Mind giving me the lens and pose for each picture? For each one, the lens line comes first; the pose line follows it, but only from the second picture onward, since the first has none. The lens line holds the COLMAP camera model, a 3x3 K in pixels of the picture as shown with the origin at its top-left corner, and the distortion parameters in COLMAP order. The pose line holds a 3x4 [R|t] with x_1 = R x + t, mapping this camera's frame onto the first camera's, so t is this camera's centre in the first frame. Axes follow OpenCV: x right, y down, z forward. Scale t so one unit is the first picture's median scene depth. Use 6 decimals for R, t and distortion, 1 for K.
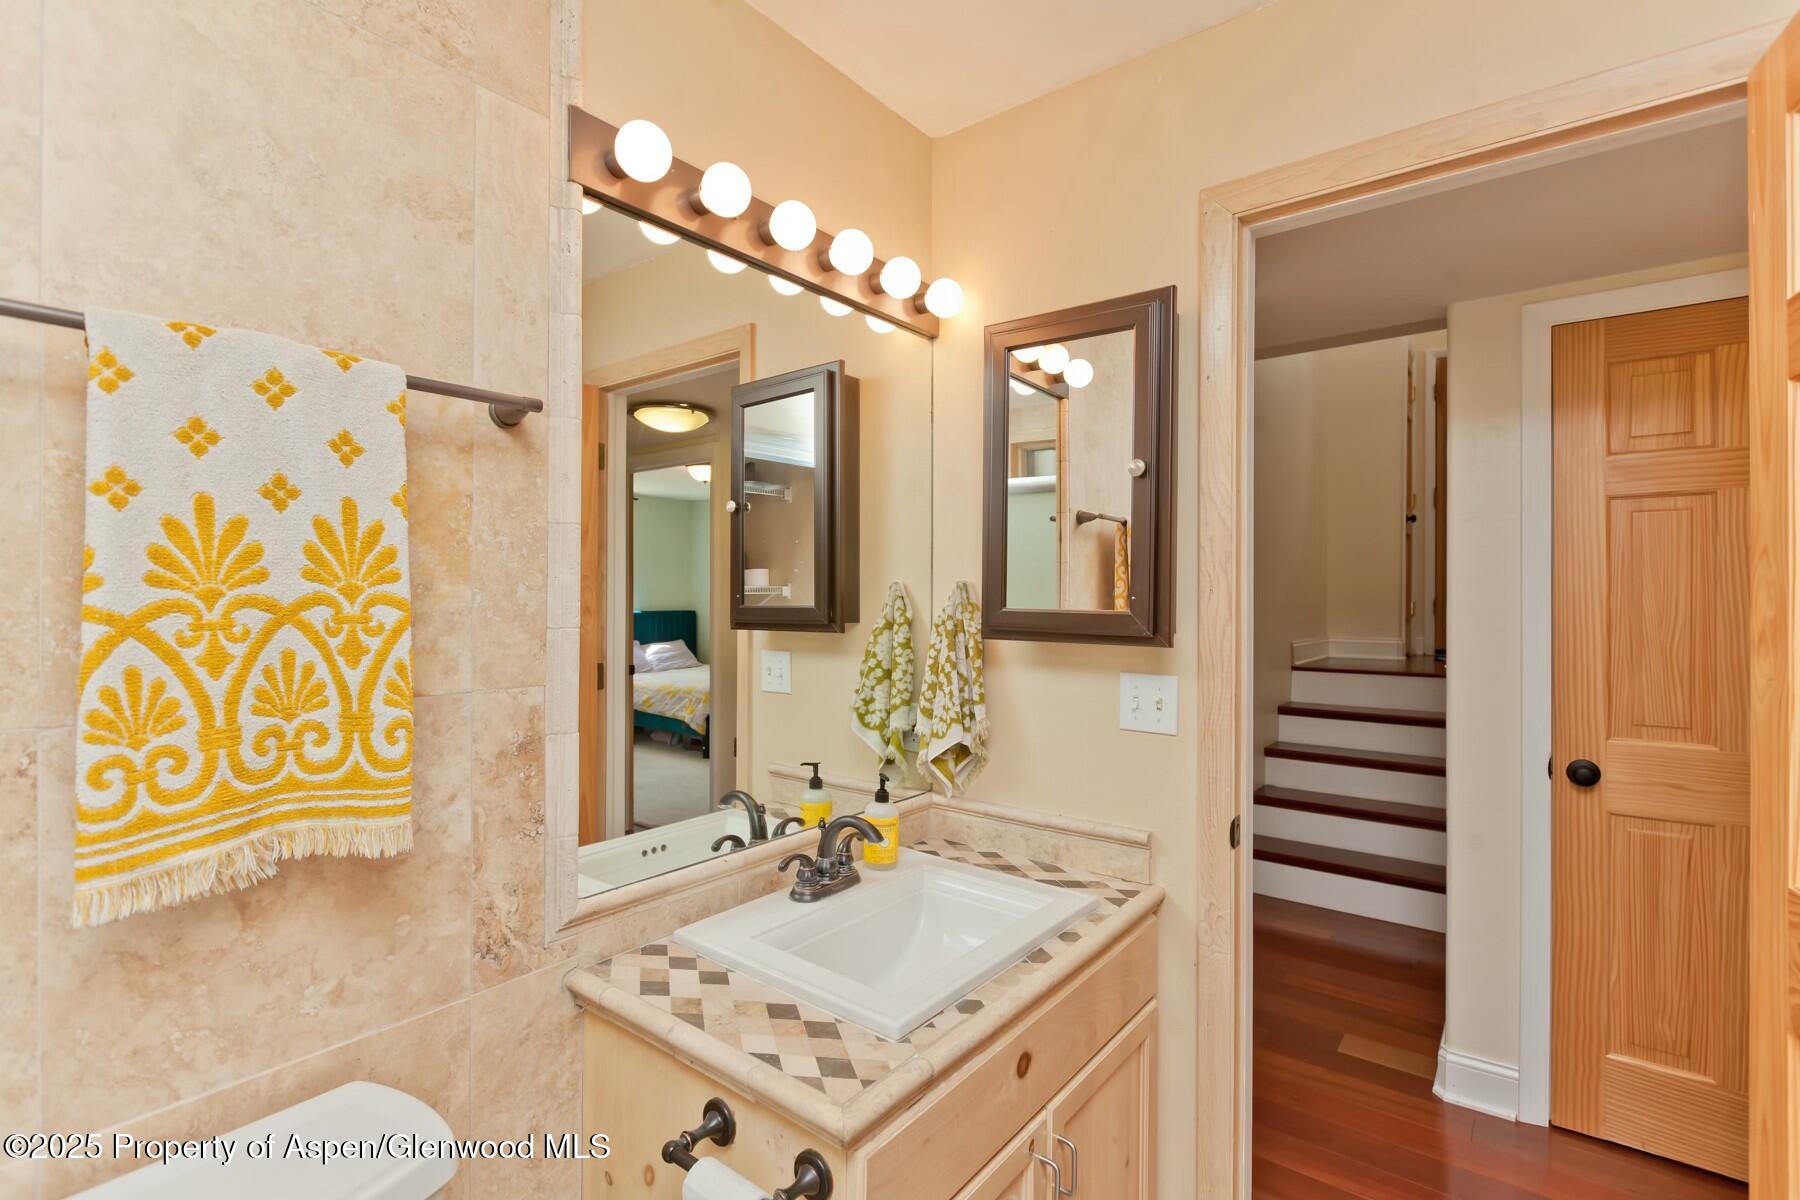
lens RADIAL K [[847.3, 0, 895.2], [0, 847.3, 594.5], [0, 0, 1]] dist [-0.005527, 0.000303]
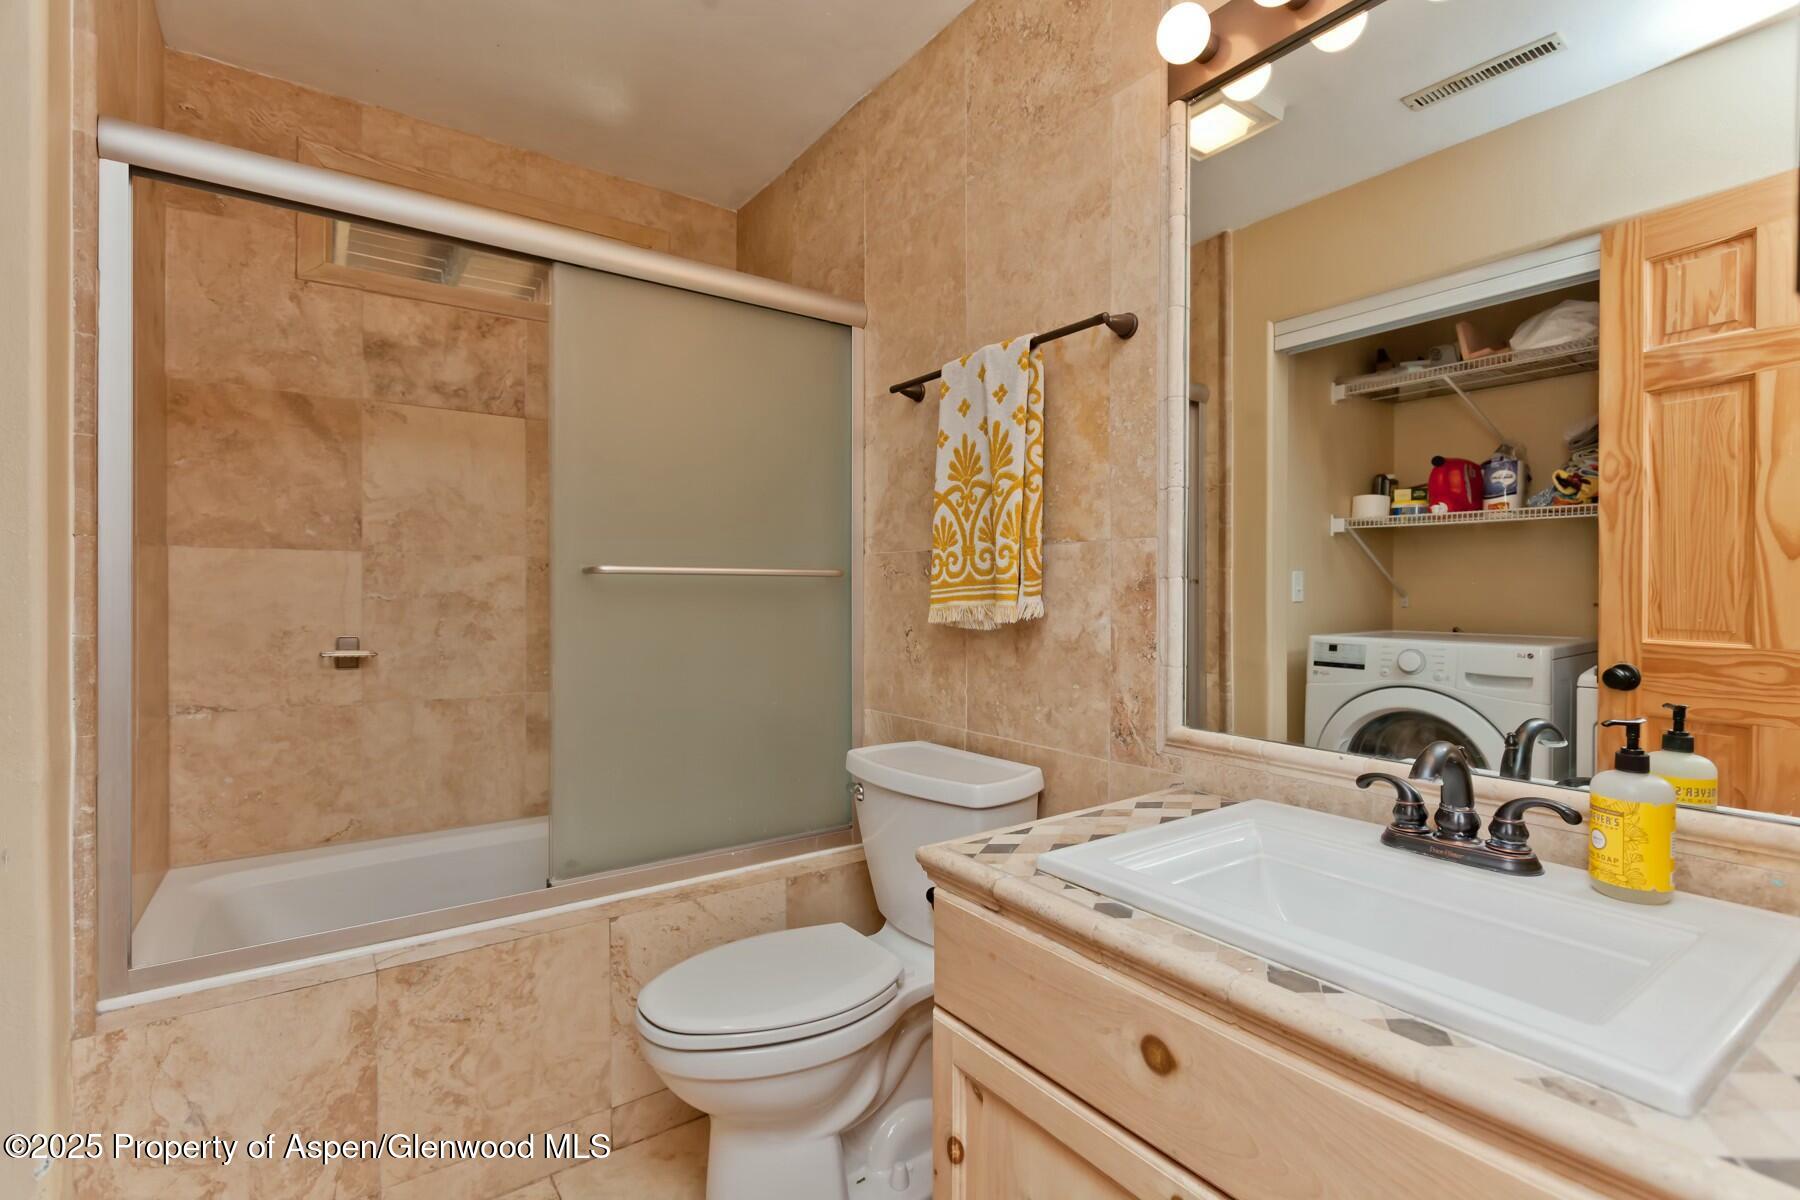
lens RADIAL K [[847.3, 0, 899.6], [0, 847.3, 599.2], [0, 0, 1]] dist [-0.005527, 0.000303]
pose [[-0.292103, 0.004751, -0.956375, 0.915101], [-0.007150, 0.999949, 0.007151, 0.203594], [0.956360, 0.008927, -0.292054, 1.069647]]
